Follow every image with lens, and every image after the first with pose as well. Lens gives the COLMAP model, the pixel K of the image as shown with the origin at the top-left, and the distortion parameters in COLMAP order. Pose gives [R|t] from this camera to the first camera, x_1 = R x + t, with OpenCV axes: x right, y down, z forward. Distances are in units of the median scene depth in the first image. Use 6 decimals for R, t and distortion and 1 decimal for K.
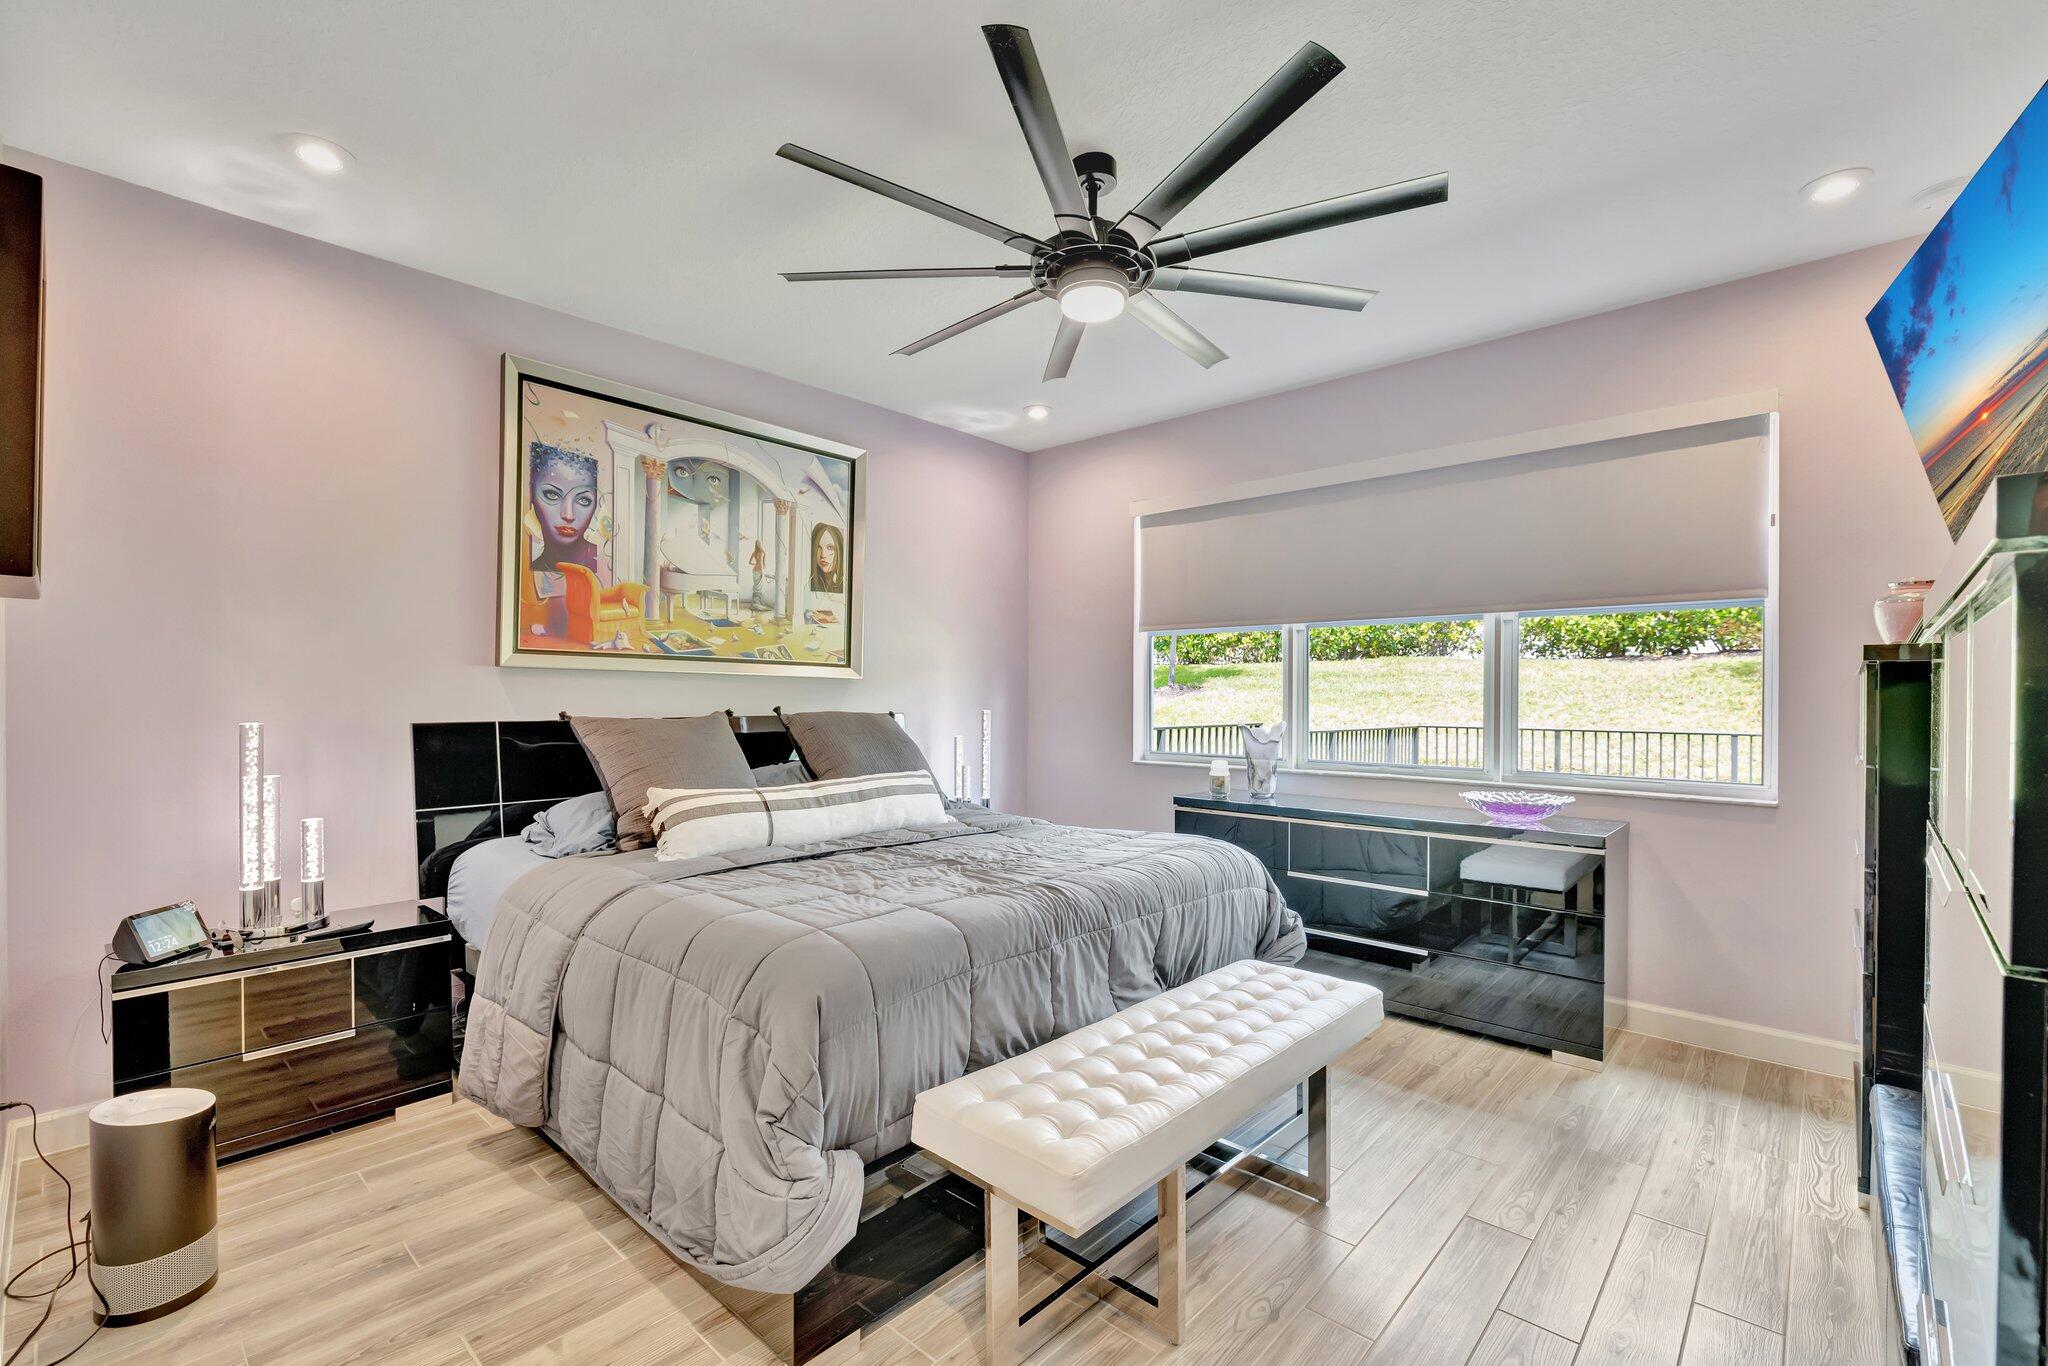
lens RADIAL K [[881.0, 0, 1020.9], [0, 881.0, 702.3], [0, 0, 1]] dist [-0.016413, 0.000517]
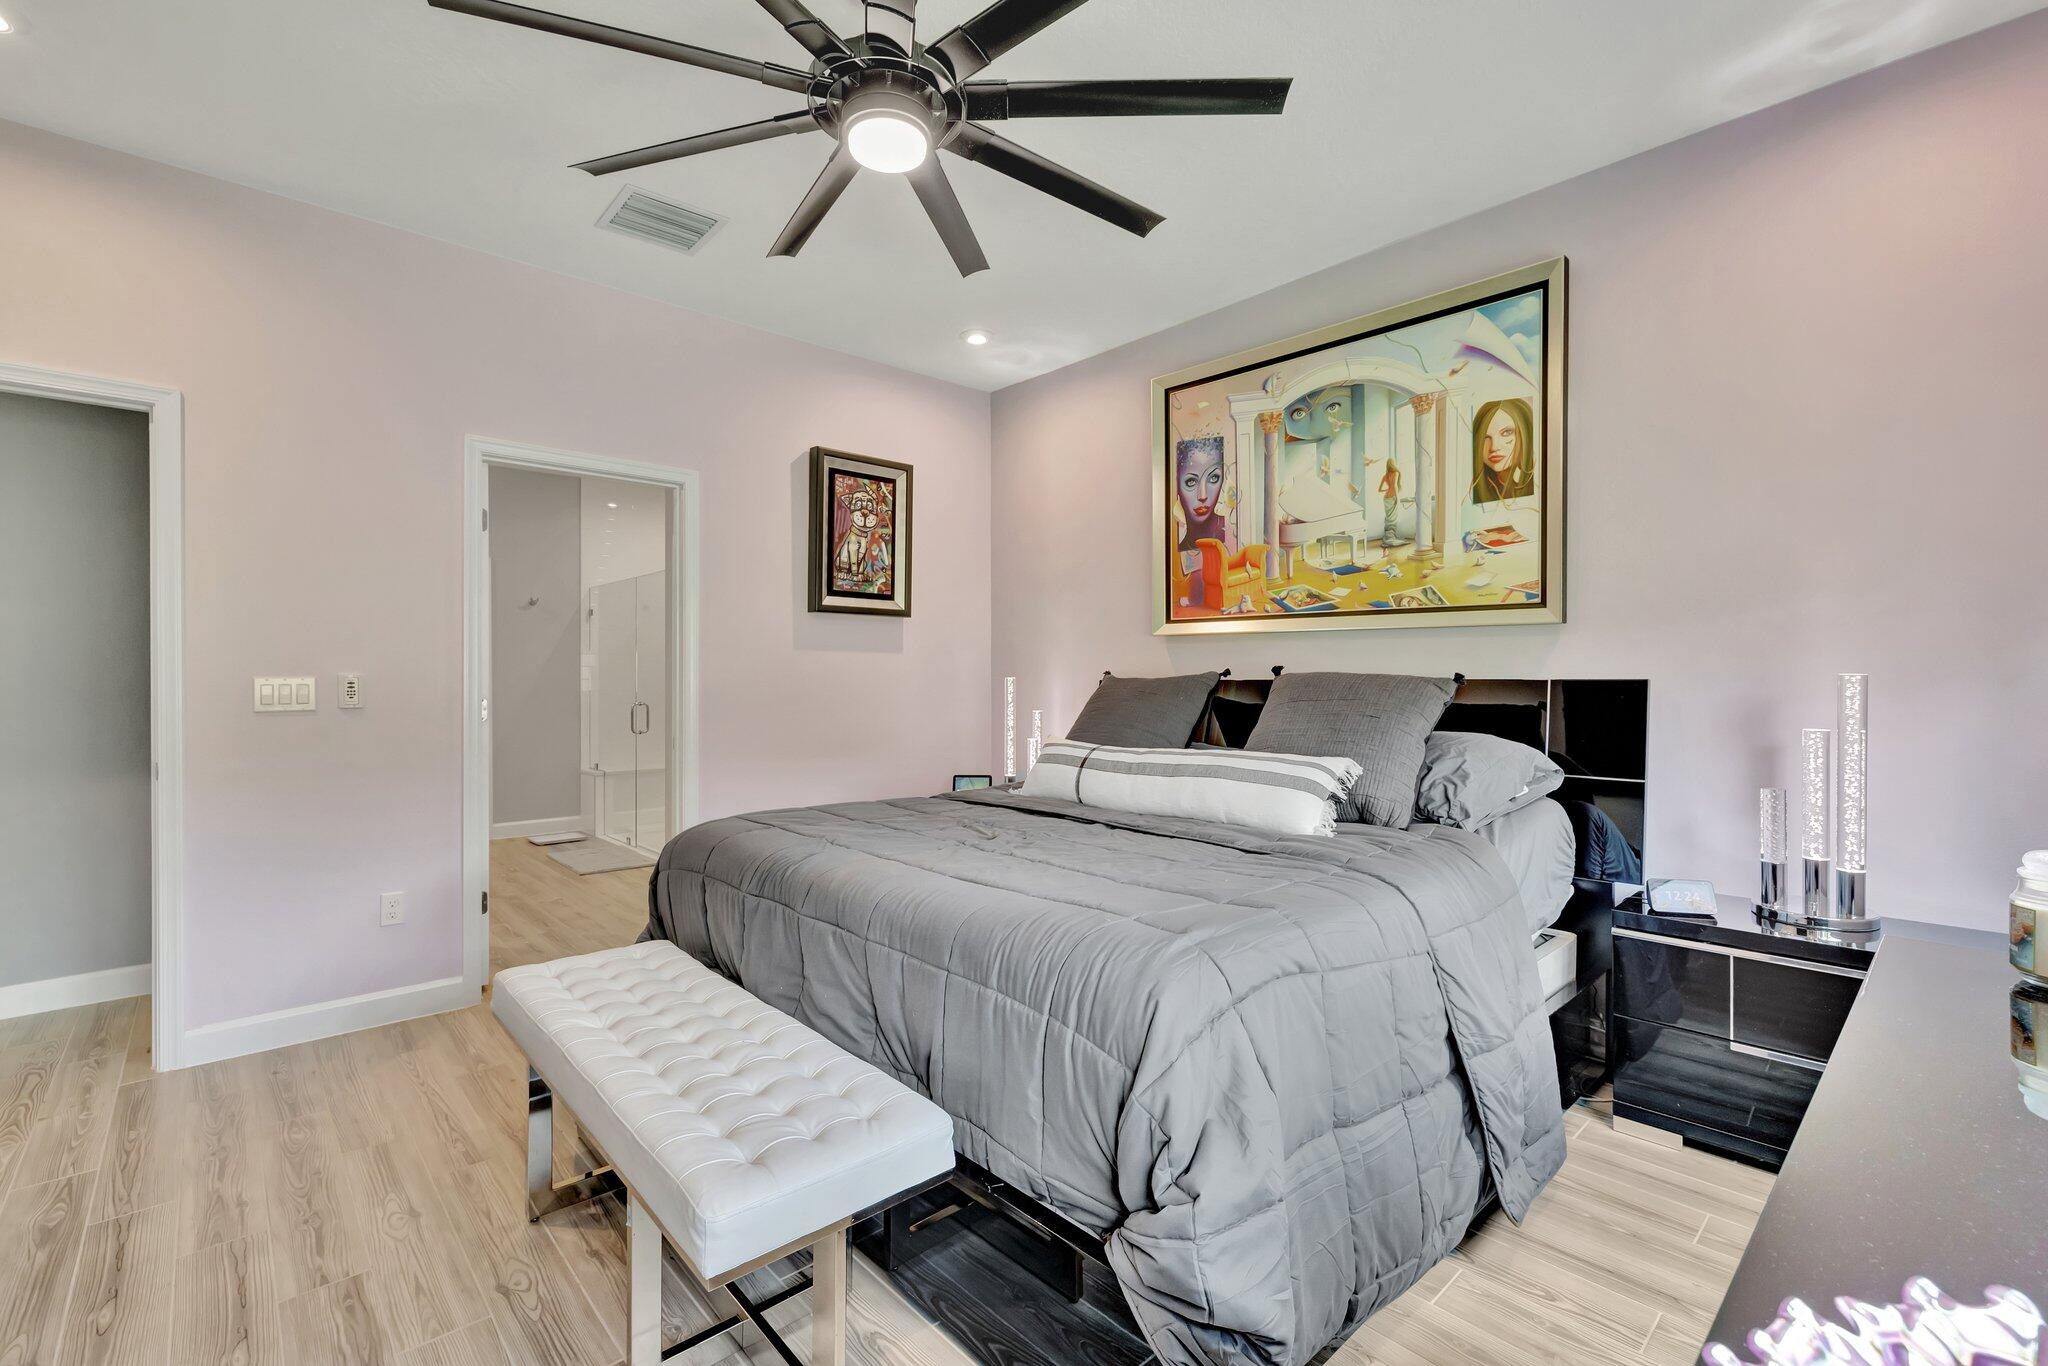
lens RADIAL K [[881.0, 0, 1025.1], [0, 881.0, 664.8], [0, 0, 1]] dist [-0.016413, 0.000517]
pose [[-0.097523, 0.005387, -0.995219, 0.549425], [0.011891, 0.999920, 0.004247, -0.005599], [0.995162, -0.011420, -0.097579, 0.783143]]
